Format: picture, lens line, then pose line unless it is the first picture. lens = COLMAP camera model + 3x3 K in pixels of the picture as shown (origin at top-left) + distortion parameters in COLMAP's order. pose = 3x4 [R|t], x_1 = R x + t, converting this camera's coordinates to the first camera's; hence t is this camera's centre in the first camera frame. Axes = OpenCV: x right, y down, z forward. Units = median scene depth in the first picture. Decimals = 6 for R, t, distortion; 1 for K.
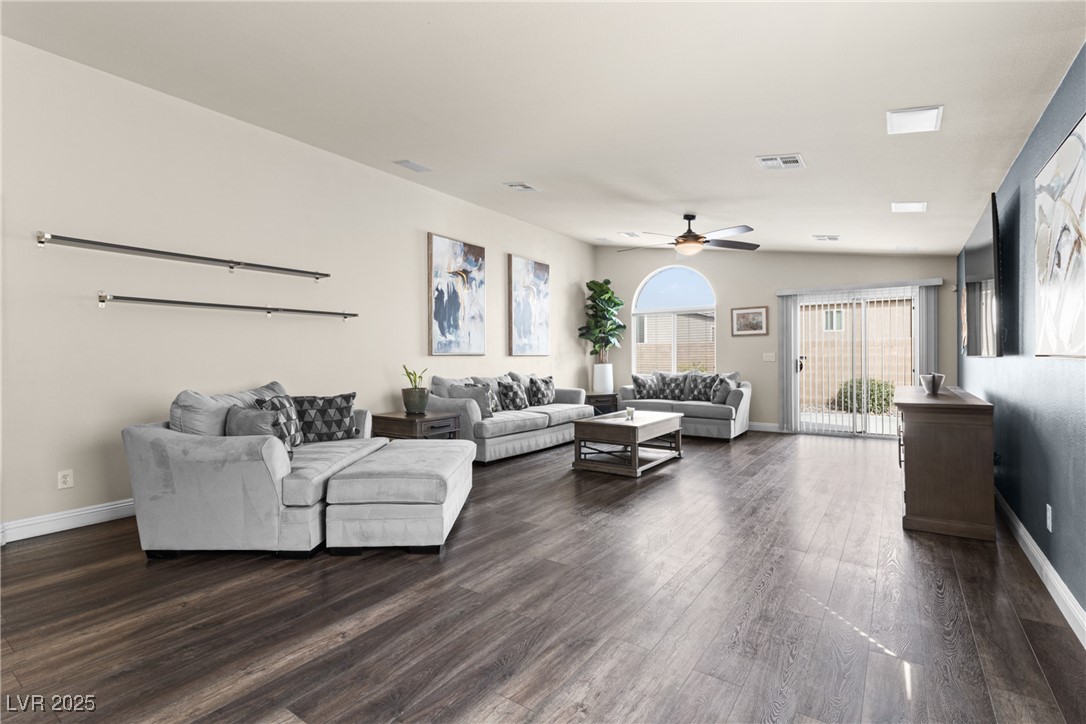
lens RADIAL K [[503.1, 0, 545.3], [0, 503.1, 359.5], [0, 0, 1]] dist [0.001650, 0.001837]
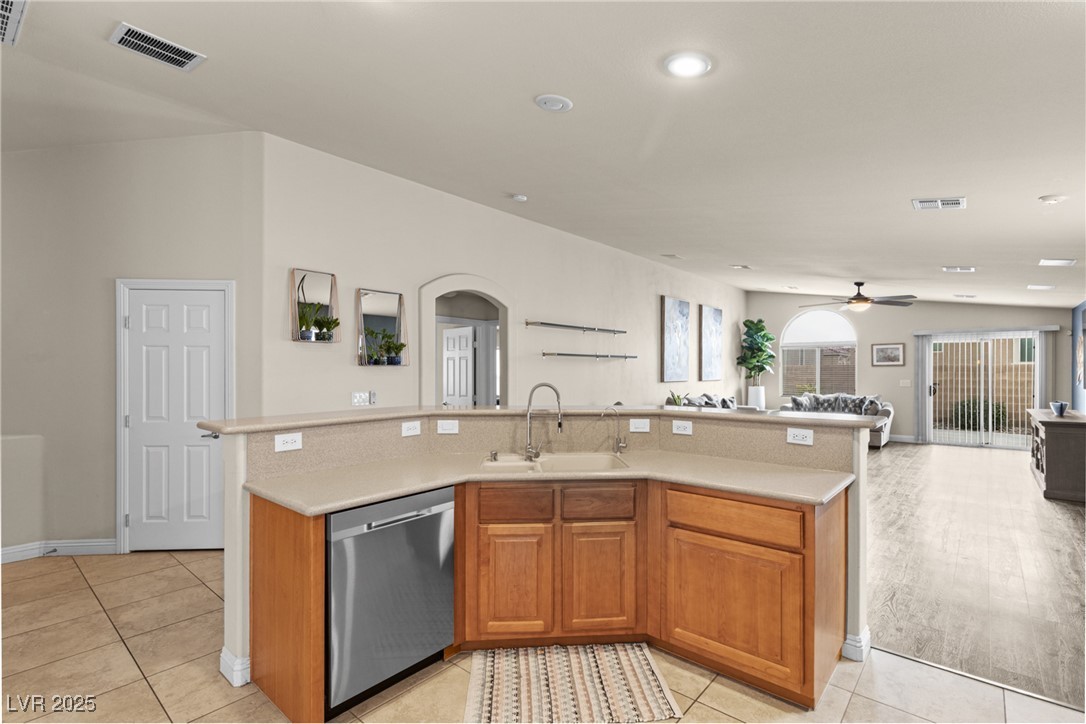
lens RADIAL K [[503.1, 0, 549.0], [0, 503.1, 371.6], [0, 0, 1]] dist [0.001650, 0.001837]
pose [[0.995113, 0.005465, -0.098588, -0.321512], [-0.005504, 0.999985, -0.000128, -0.028742], [0.098586, 0.000670, 0.995128, -0.347637]]
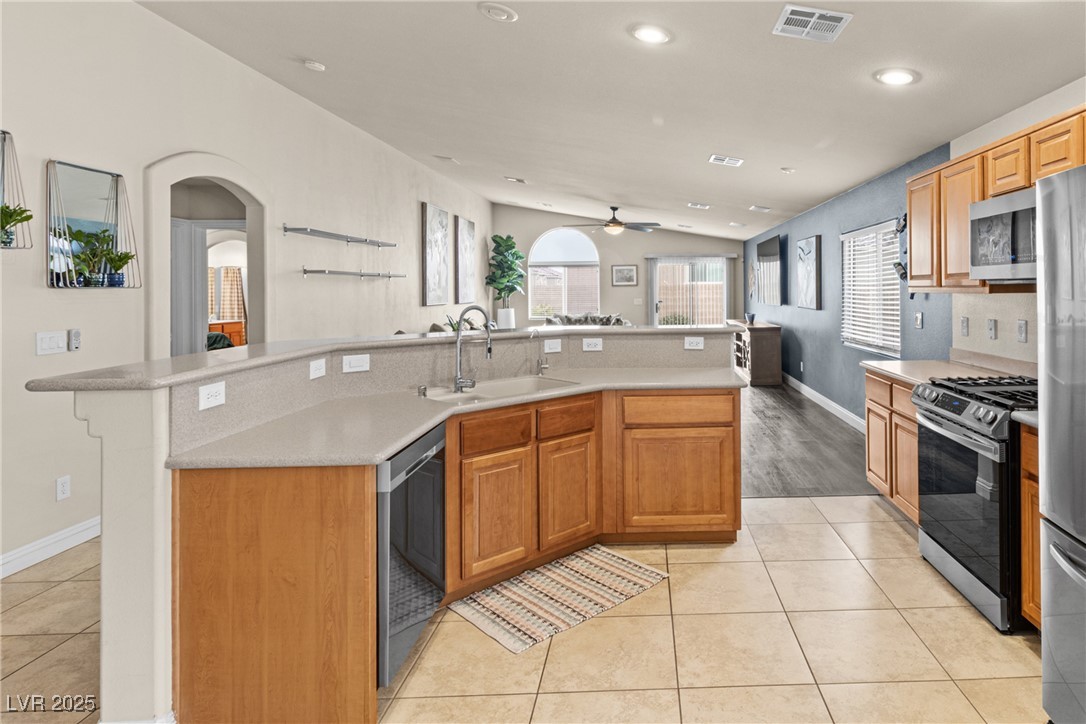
lens RADIAL K [[617.4, 0, 661.5], [0, 617.4, 291.5], [0, 0, 1]] dist [0.003023, 0.000719]
pose [[0.799916, -0.003933, 0.600099, -0.518431], [0.006609, 0.999976, -0.002256, -0.028274], [-0.600076, 0.005771, 0.799923, -0.391193]]
